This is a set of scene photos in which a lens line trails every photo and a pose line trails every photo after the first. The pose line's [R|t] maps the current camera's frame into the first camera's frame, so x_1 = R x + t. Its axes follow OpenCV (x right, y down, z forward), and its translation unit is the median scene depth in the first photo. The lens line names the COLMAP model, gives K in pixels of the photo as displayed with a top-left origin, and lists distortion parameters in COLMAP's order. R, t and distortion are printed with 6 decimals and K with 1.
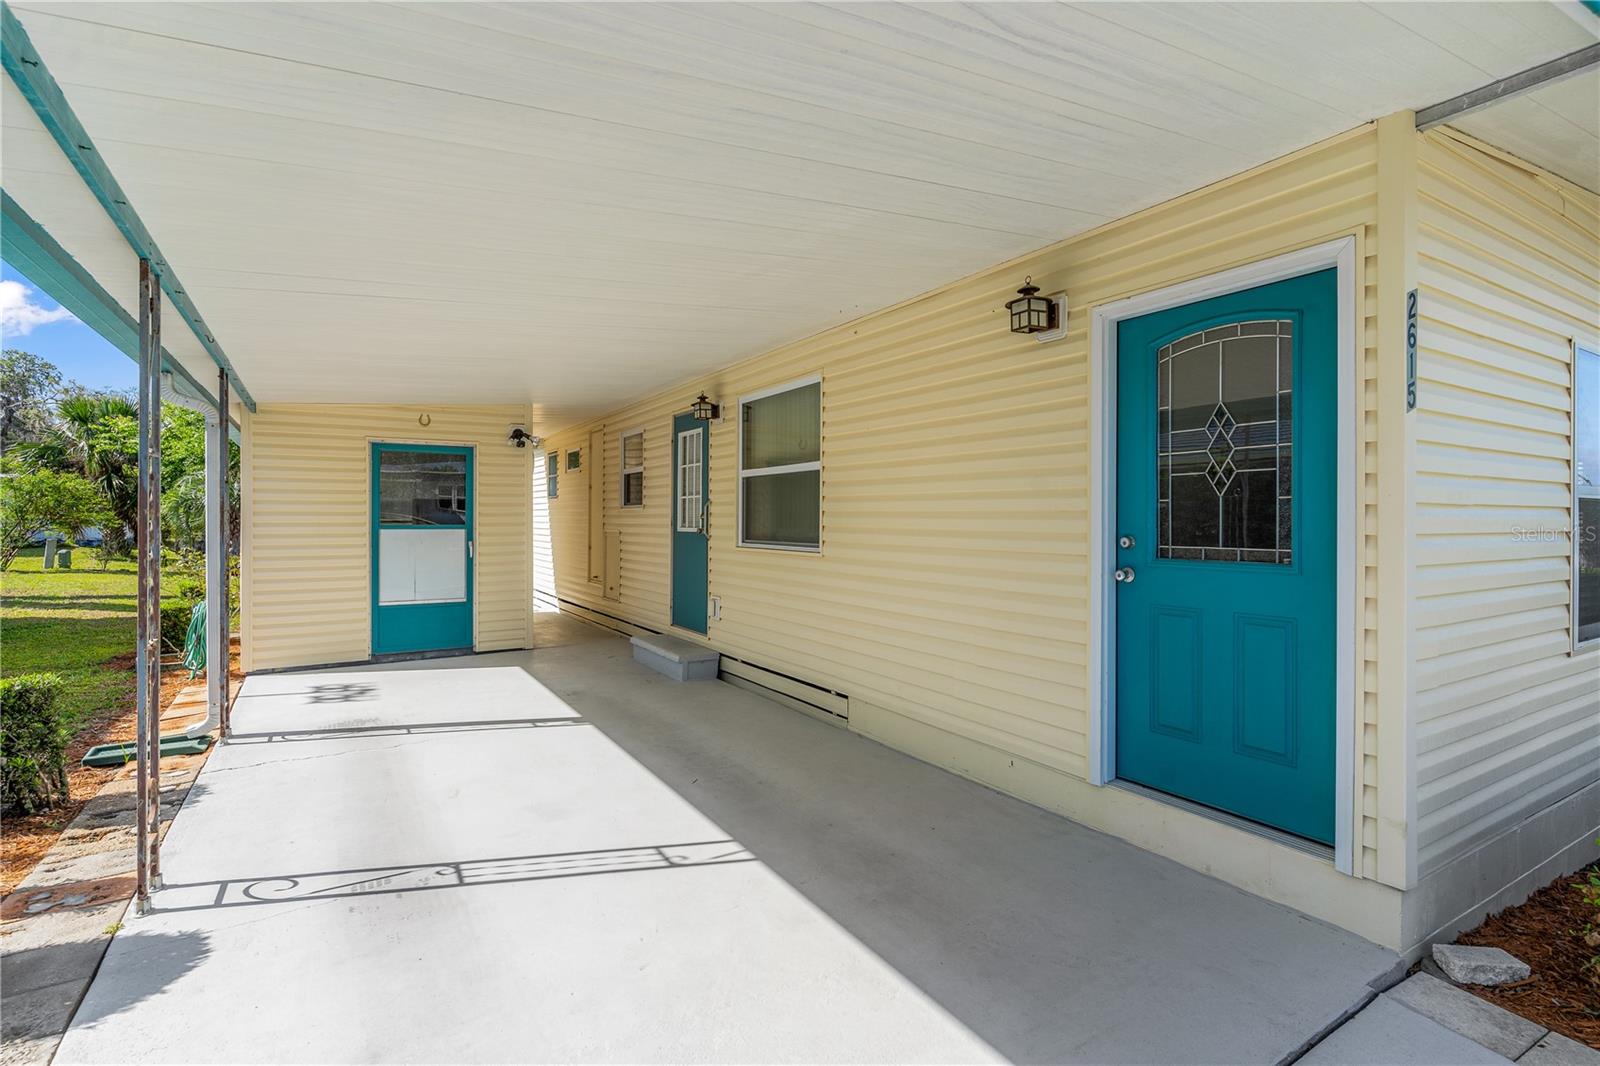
lens RADIAL K [[764.0, 0, 794.3], [0, 764.0, 522.5], [0, 0, 1]] dist [0.006318, -0.002175]
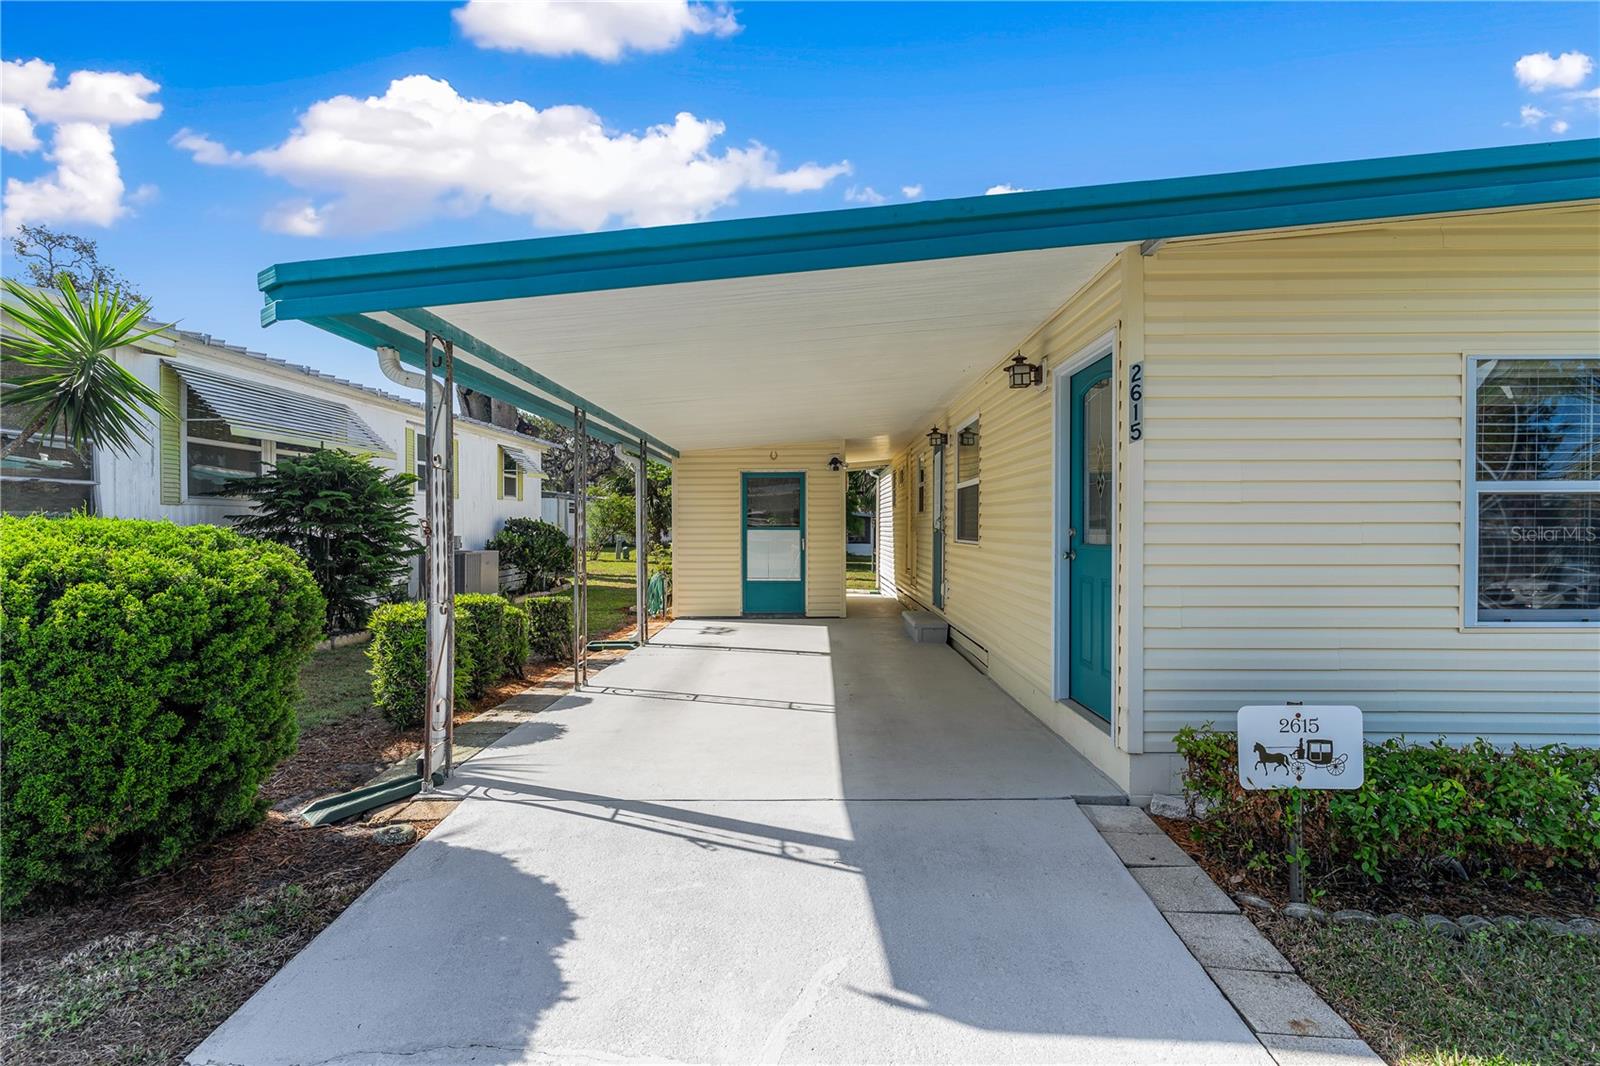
lens RADIAL K [[764.0, 0, 802.6], [0, 764.0, 533.9], [0, 0, 1]] dist [0.006318, -0.002175]
pose [[0.848089, 0.002551, -0.529847, 0.353918], [-0.000803, 0.999993, 0.003529, 0.011519], [0.529853, -0.002567, 0.848086, -0.219704]]
